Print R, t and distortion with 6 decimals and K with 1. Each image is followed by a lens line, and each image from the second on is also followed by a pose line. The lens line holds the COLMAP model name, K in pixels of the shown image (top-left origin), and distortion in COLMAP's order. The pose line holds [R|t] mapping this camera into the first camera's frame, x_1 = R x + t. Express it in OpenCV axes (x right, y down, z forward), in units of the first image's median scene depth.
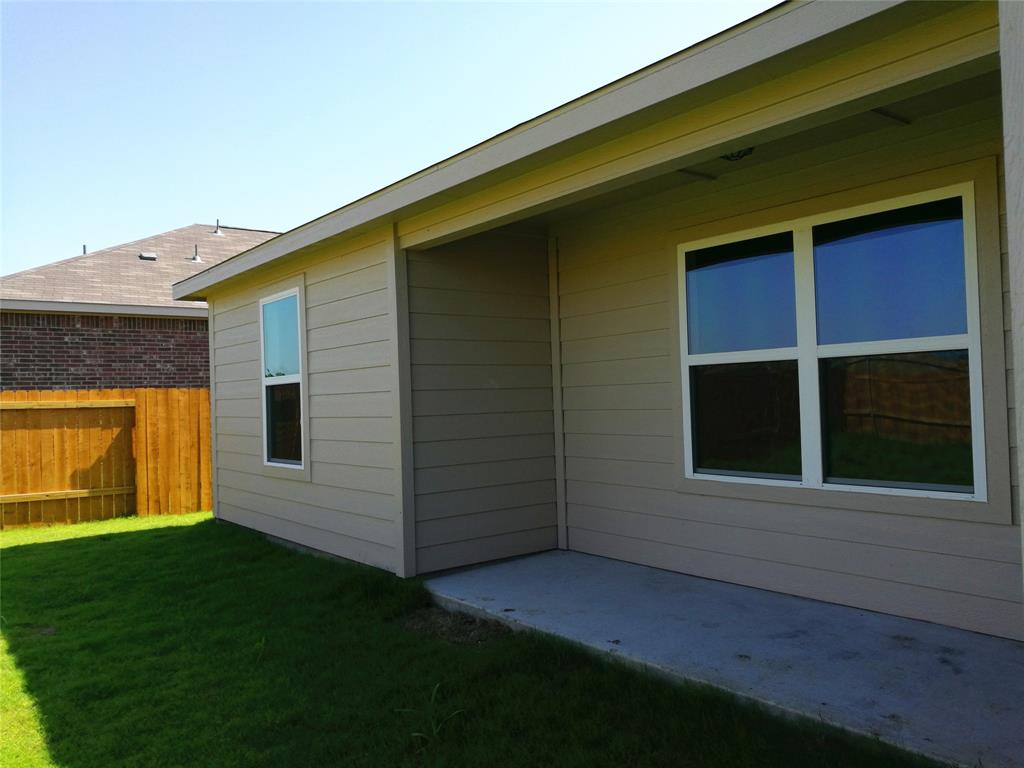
lens RADIAL K [[793.8, 0, 512.0], [0, 793.8, 384.0], [0, 0, 1]] dist [0.004806, -0.065705]
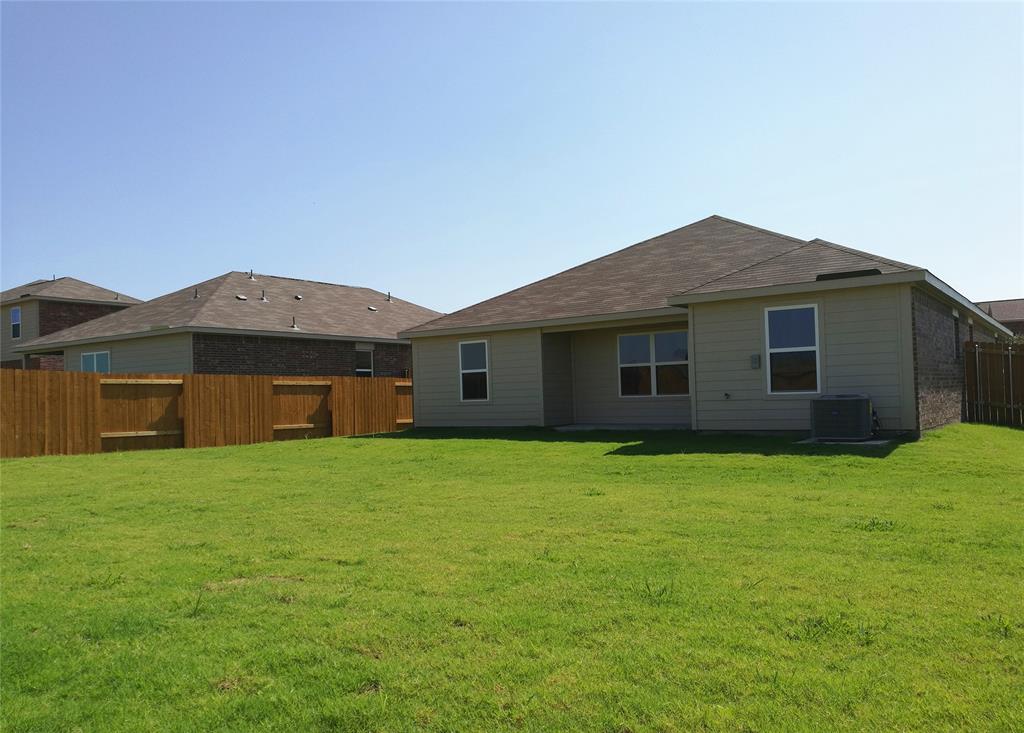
lens RADIAL K [[823.9, 0, 512.0], [0, 823.9, 366.5], [0, 0, 1]] dist [0.000189, 0.000027]
pose [[0.953784, 0.012365, 0.300237, -0.688638], [-0.003633, 0.999555, -0.029622, 0.043558], [-0.300470, 0.027162, 0.953404, -1.225042]]
